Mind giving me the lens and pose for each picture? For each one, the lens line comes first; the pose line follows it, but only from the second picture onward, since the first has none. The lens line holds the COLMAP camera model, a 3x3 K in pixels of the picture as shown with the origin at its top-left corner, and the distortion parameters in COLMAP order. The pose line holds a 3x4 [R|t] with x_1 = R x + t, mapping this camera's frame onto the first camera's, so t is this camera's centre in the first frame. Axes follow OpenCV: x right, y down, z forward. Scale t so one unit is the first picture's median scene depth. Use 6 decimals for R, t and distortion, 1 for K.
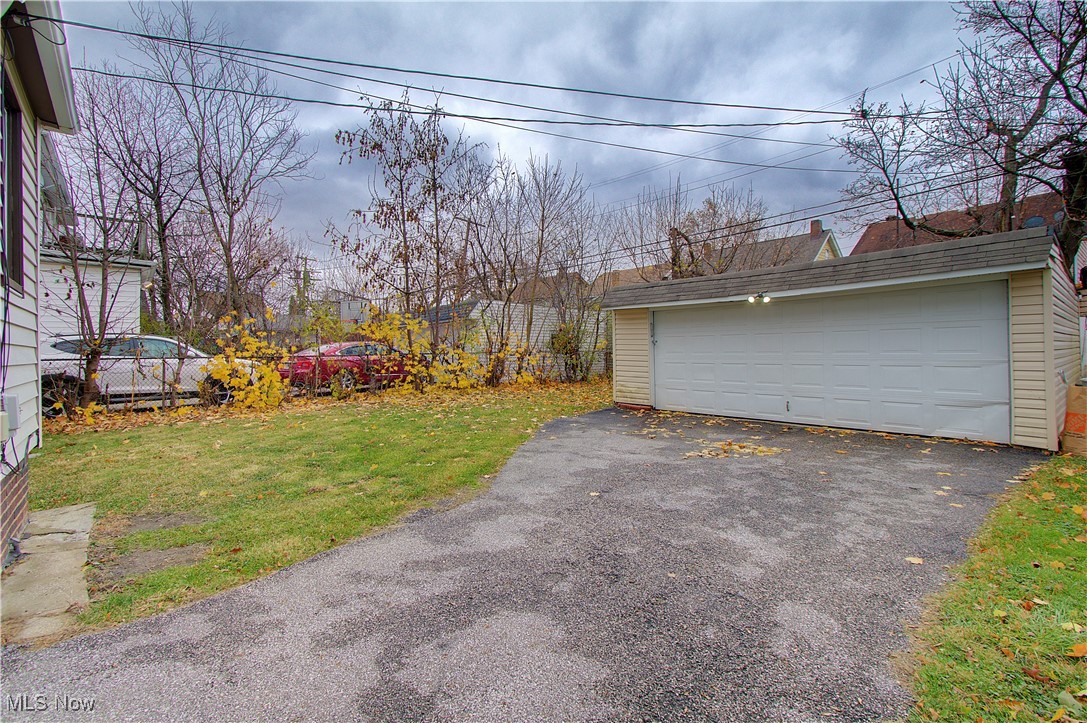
lens RADIAL K [[506.8, 0, 540.8], [0, 506.8, 355.2], [0, 0, 1]] dist [0.003559, -0.000293]
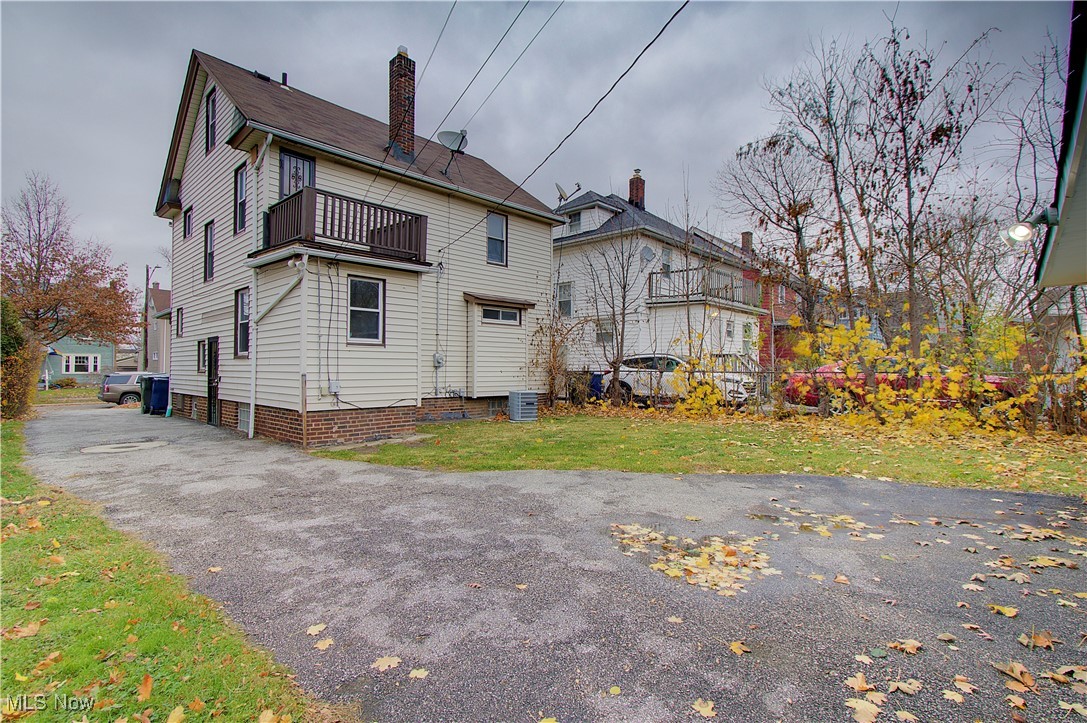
lens RADIAL K [[506.8, 0, 545.2], [0, 506.8, 360.8], [0, 0, 1]] dist [0.003559, -0.000293]
pose [[0.115494, -0.006743, -0.993285, 1.378828], [-0.010159, 0.999917, -0.007970, -0.038477], [0.993256, 0.011011, 0.115416, 1.128889]]
